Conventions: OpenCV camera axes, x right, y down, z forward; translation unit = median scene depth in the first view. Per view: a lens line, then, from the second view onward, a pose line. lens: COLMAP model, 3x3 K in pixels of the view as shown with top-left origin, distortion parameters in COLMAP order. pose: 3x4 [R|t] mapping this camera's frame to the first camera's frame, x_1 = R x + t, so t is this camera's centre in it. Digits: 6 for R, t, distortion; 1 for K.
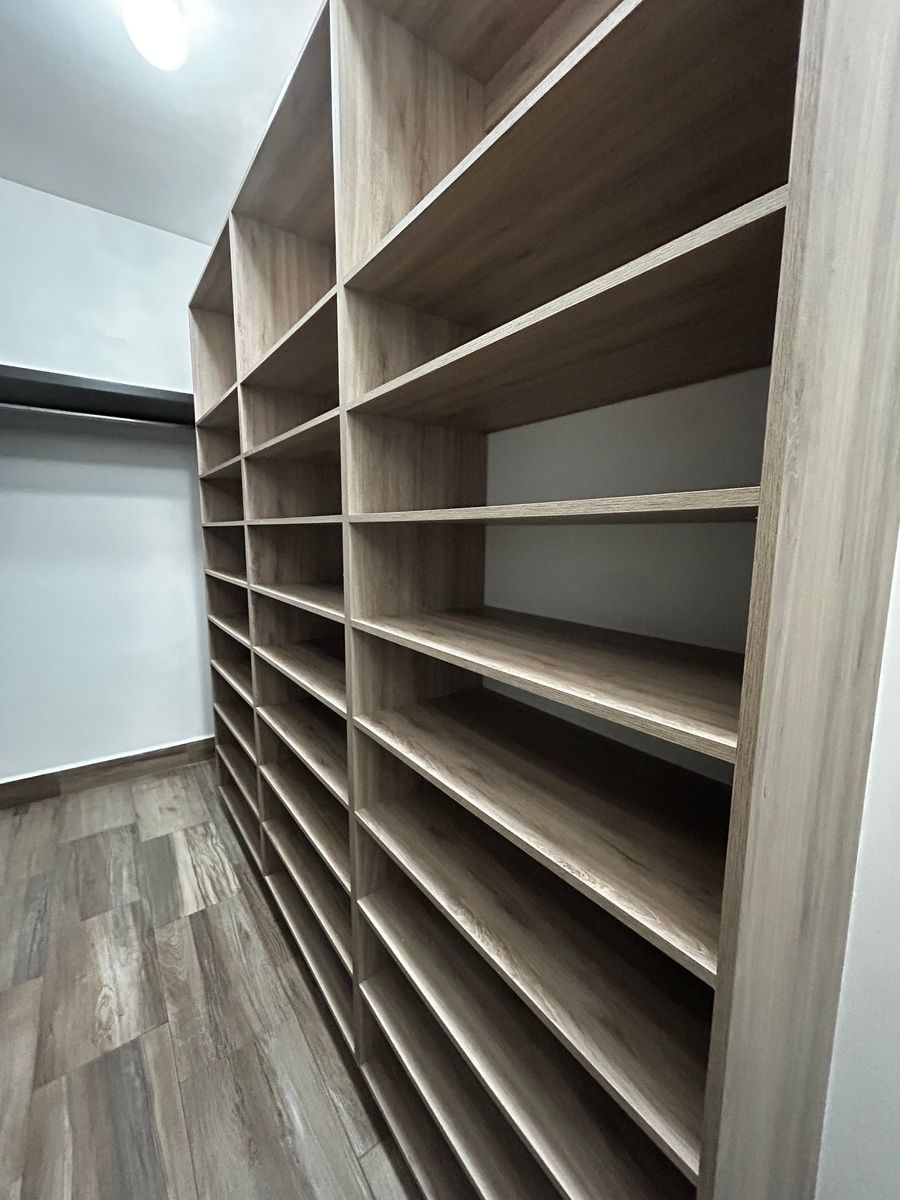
lens RADIAL K [[484.5, 0, 443.6], [0, 484.5, 596.2], [0, 0, 1]] dist [0.004838, -0.000295]
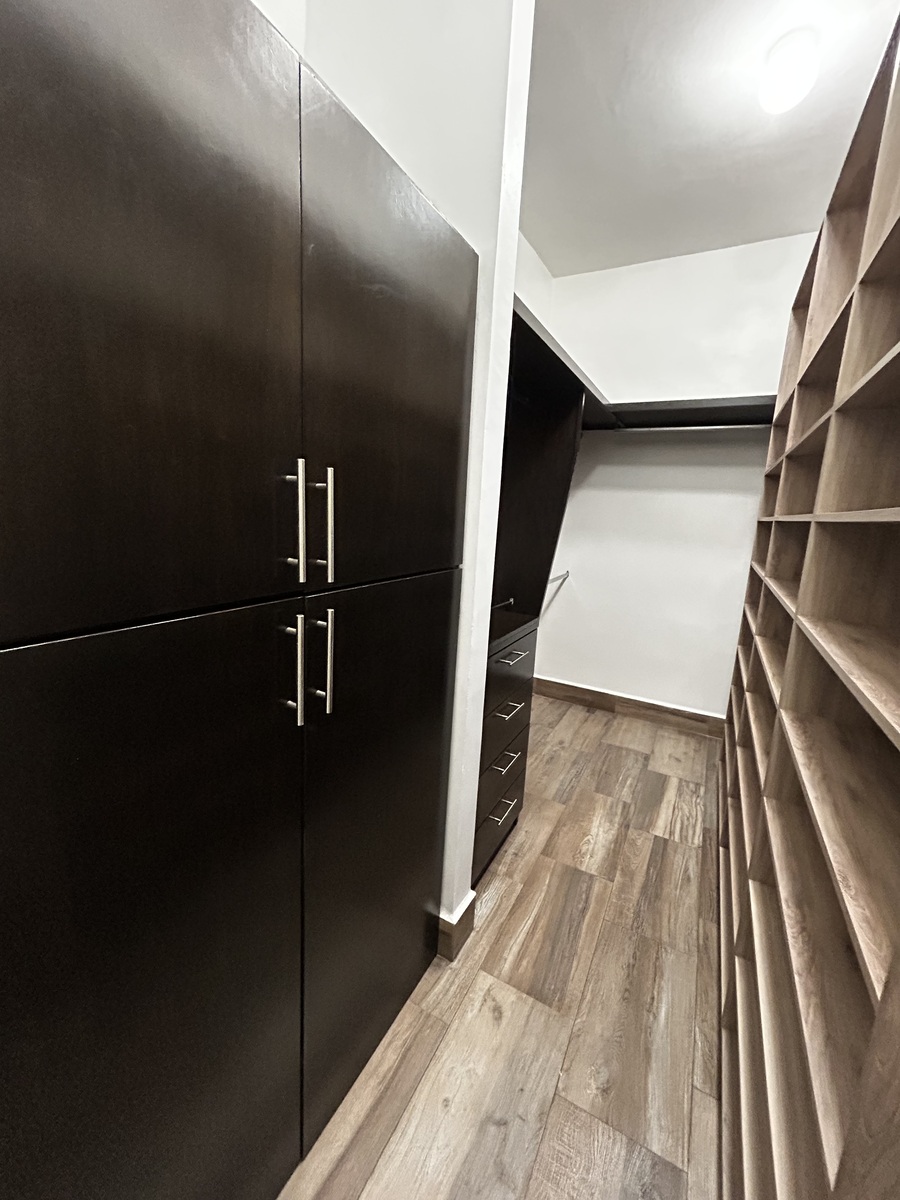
lens RADIAL K [[484.5, 0, 453.7], [0, 484.5, 600.2], [0, 0, 1]] dist [0.004838, -0.000295]
pose [[0.430364, 0.188336, -0.882789, 0.227030], [-0.168508, 0.977562, 0.126406, 0.005231], [0.886787, 0.094356, 0.452444, -0.065413]]
